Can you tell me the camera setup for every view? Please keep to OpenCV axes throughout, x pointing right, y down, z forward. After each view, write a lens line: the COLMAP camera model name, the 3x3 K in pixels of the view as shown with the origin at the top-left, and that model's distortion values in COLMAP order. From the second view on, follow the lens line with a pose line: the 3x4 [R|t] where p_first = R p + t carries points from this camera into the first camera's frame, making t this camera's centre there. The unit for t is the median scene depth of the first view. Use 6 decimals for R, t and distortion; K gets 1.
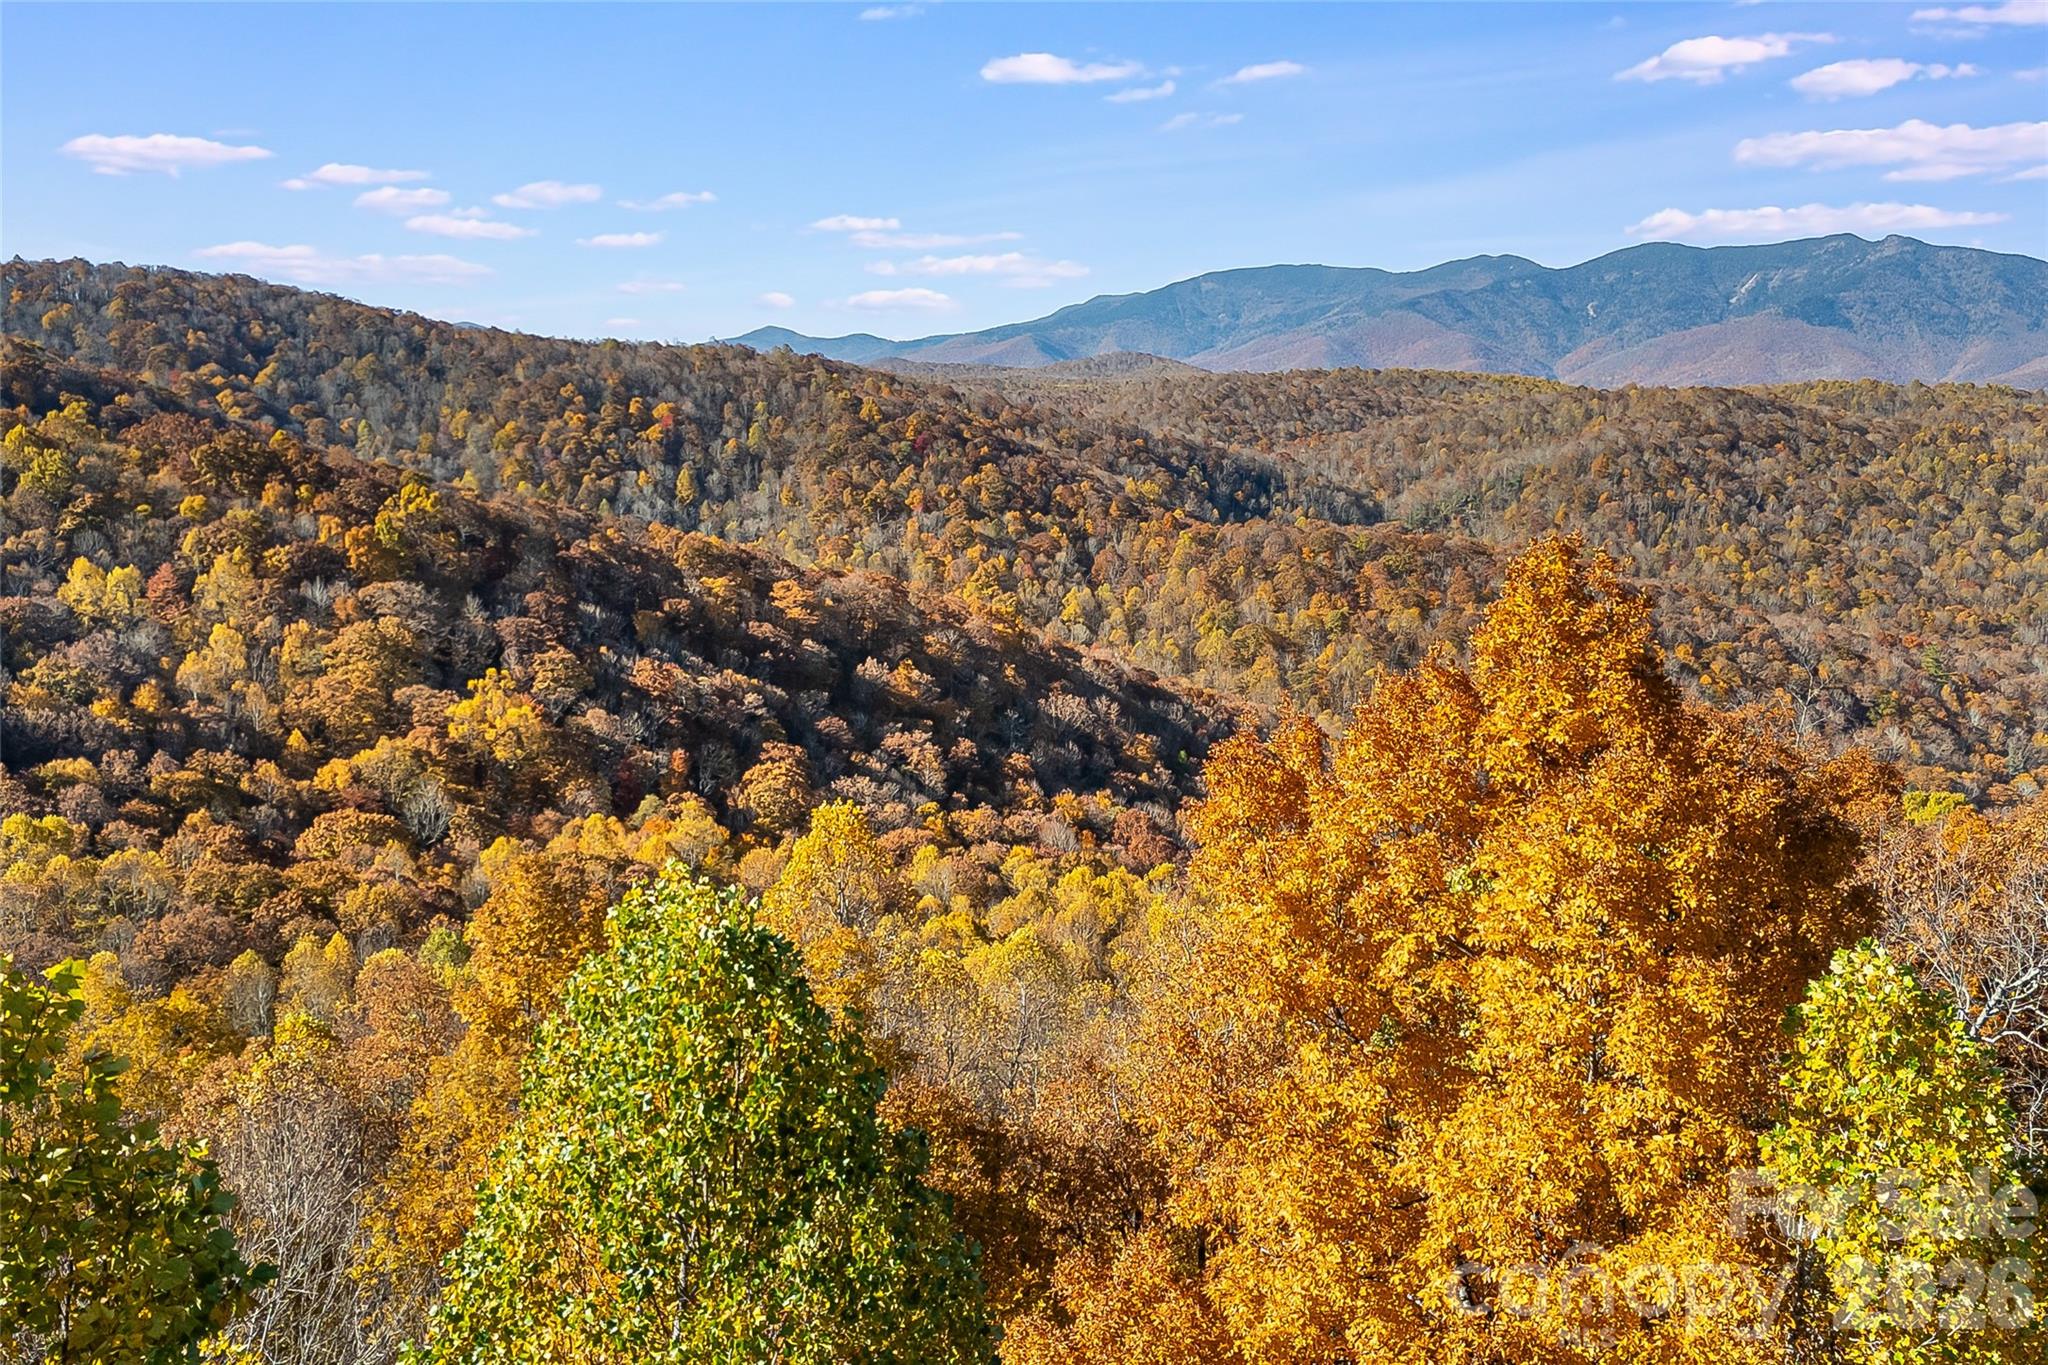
lens RADIAL K [[1776.6, 0, 1026.0], [0, 1776.6, 672.9], [0, 0, 1]] dist [0.102526, -0.137171]
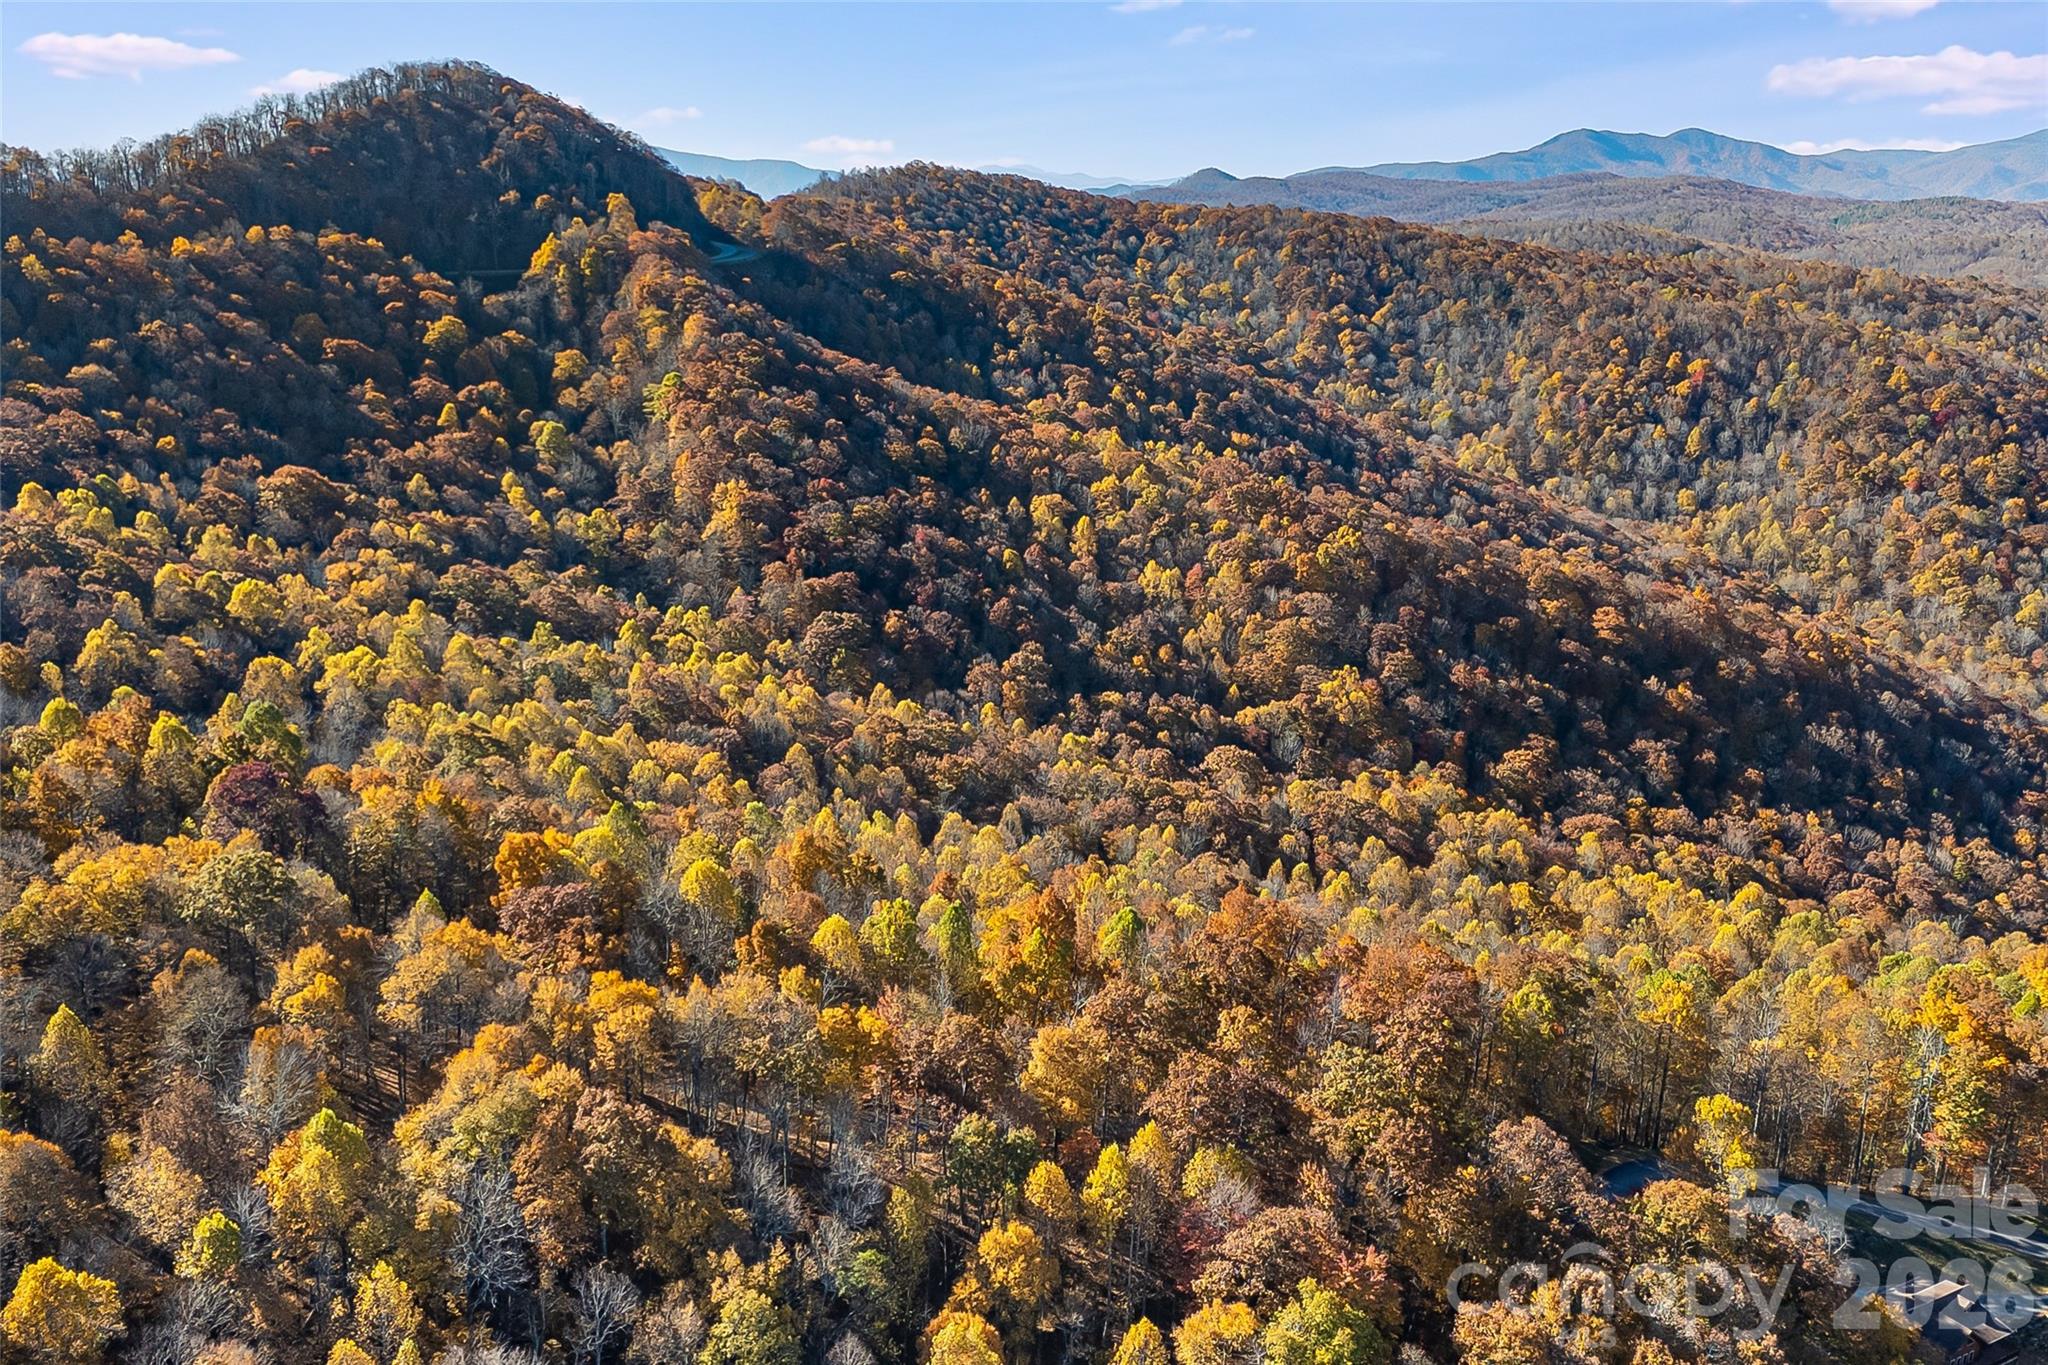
lens RADIAL K [[1789.5, 0, 967.0], [0, 1789.5, 685.0], [0, 0, 1]] dist [0.011410, -0.061976]
pose [[0.786649, 0.175902, -0.591812, 0.162626], [-0.111966, 0.983305, 0.143436, -0.073155], [0.607163, -0.046571, 0.793211, -0.208071]]
